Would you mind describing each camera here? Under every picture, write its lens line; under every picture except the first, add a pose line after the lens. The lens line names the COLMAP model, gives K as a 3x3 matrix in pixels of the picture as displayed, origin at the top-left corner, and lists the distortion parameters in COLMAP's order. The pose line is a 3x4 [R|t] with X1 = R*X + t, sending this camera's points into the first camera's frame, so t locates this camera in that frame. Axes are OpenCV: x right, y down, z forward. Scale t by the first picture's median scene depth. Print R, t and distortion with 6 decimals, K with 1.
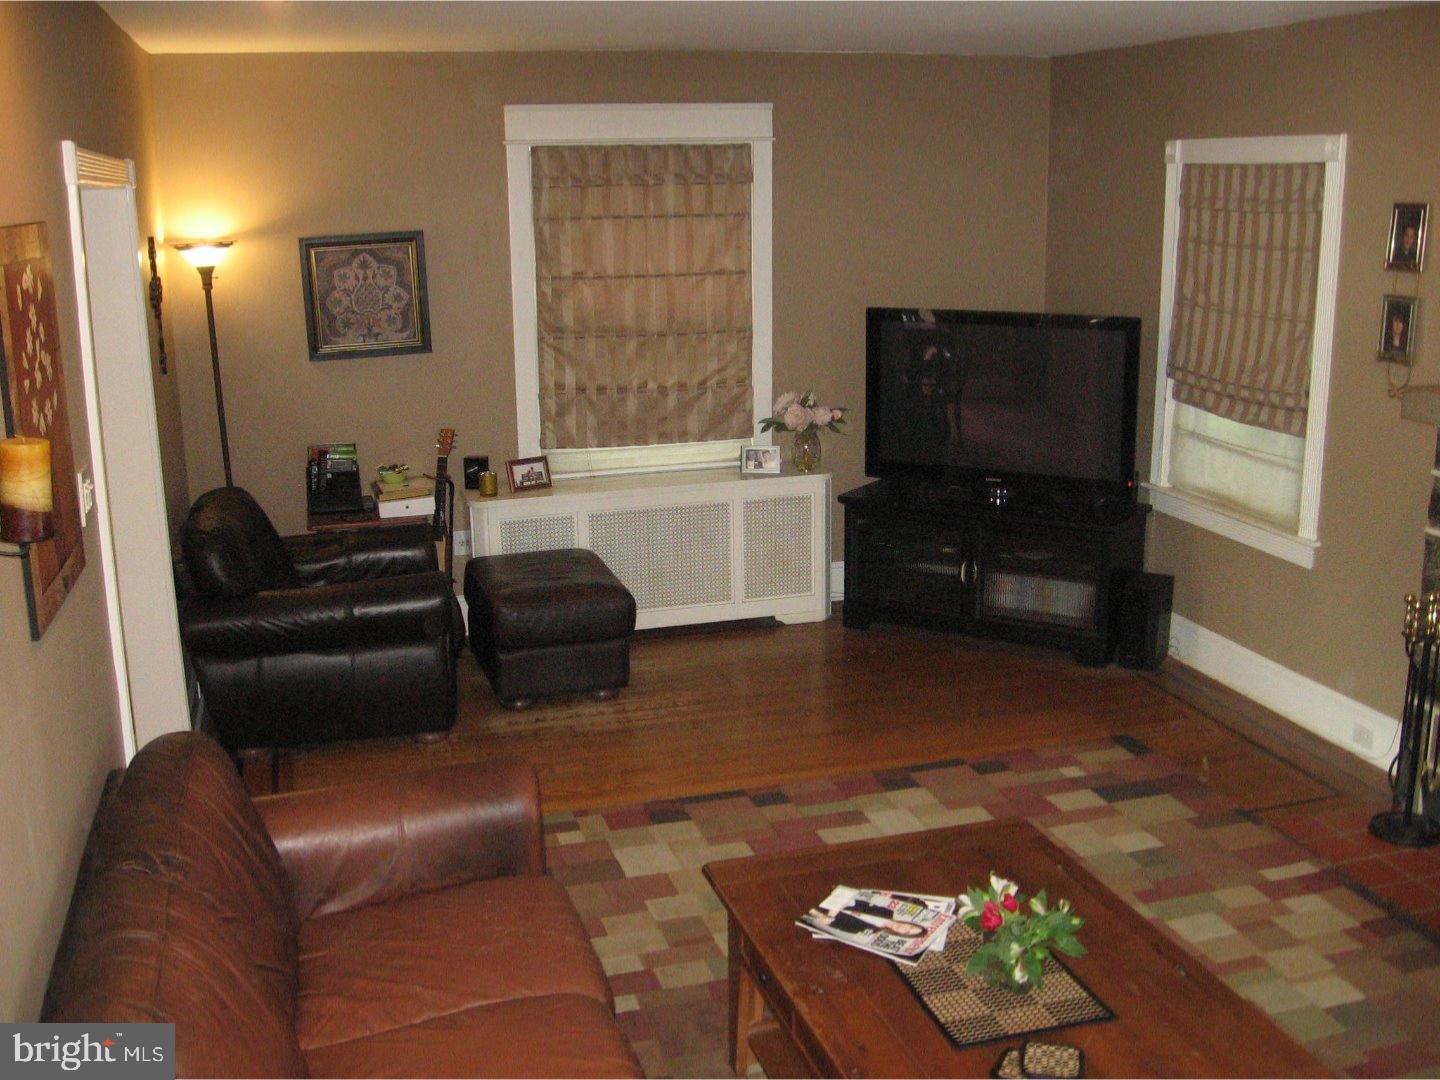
lens RADIAL K [[1503.8, 0, 711.9], [0, 1503.8, 540.7], [0, 0, 1]] dist [-0.114732, 0.000000]
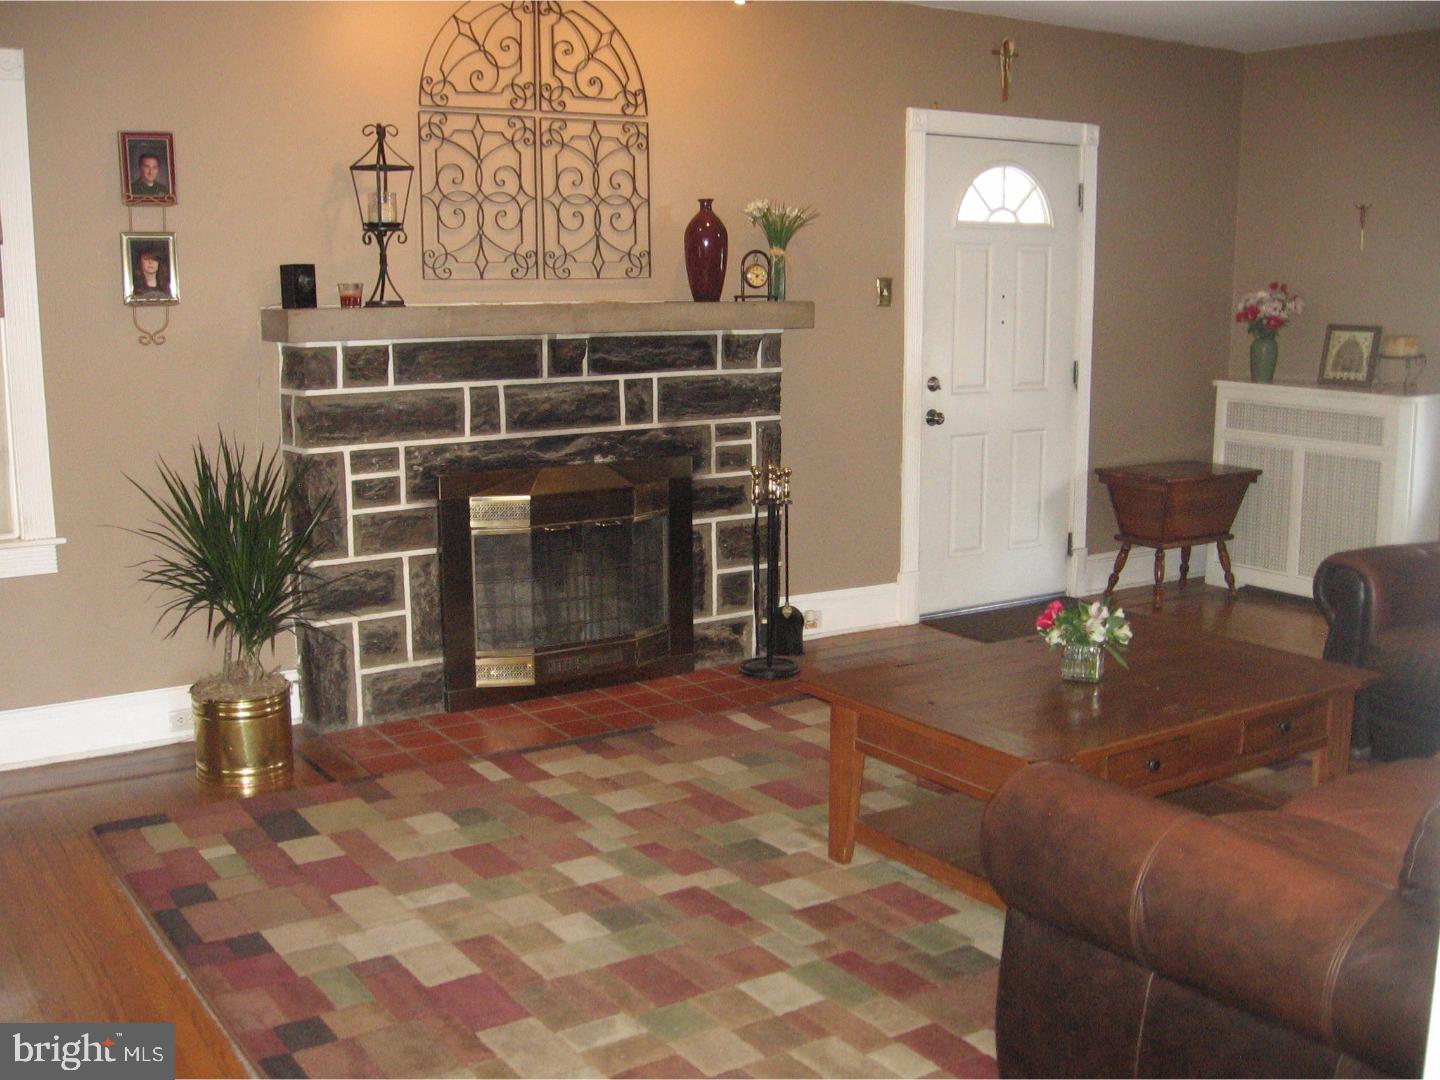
lens RADIAL K [[1503.8, 0, 713.8], [0, 1503.8, 542.8], [0, 0, 1]] dist [-0.114732, 0.000000]
pose [[-0.279705, -0.153876, 0.947675, -0.412430], [0.240625, 0.944333, 0.224354, -0.080448], [-0.929443, 0.290787, -0.227108, 0.717708]]
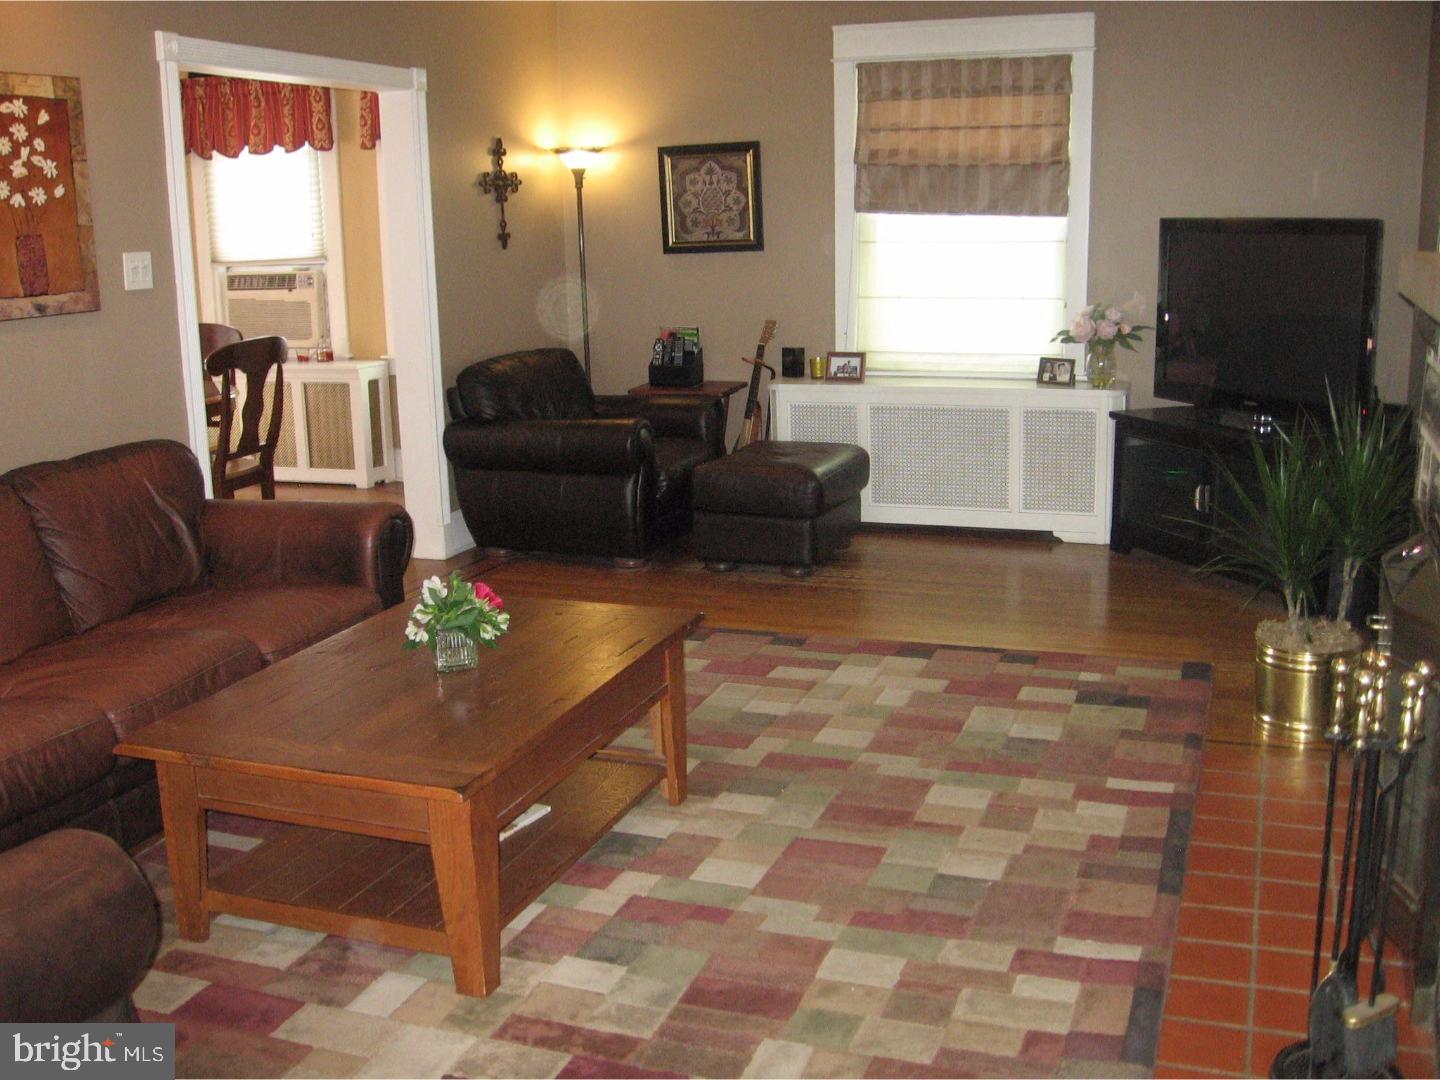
lens RADIAL K [[1503.8, 0, 713.2], [0, 1503.8, 545.5], [0, 0, 1]] dist [-0.114732, 0.000000]
pose [[0.803654, 0.130149, -0.580690, 0.471144], [-0.132535, 0.990428, 0.038559, 0.055431], [0.580150, 0.045973, 0.813211, 0.078901]]
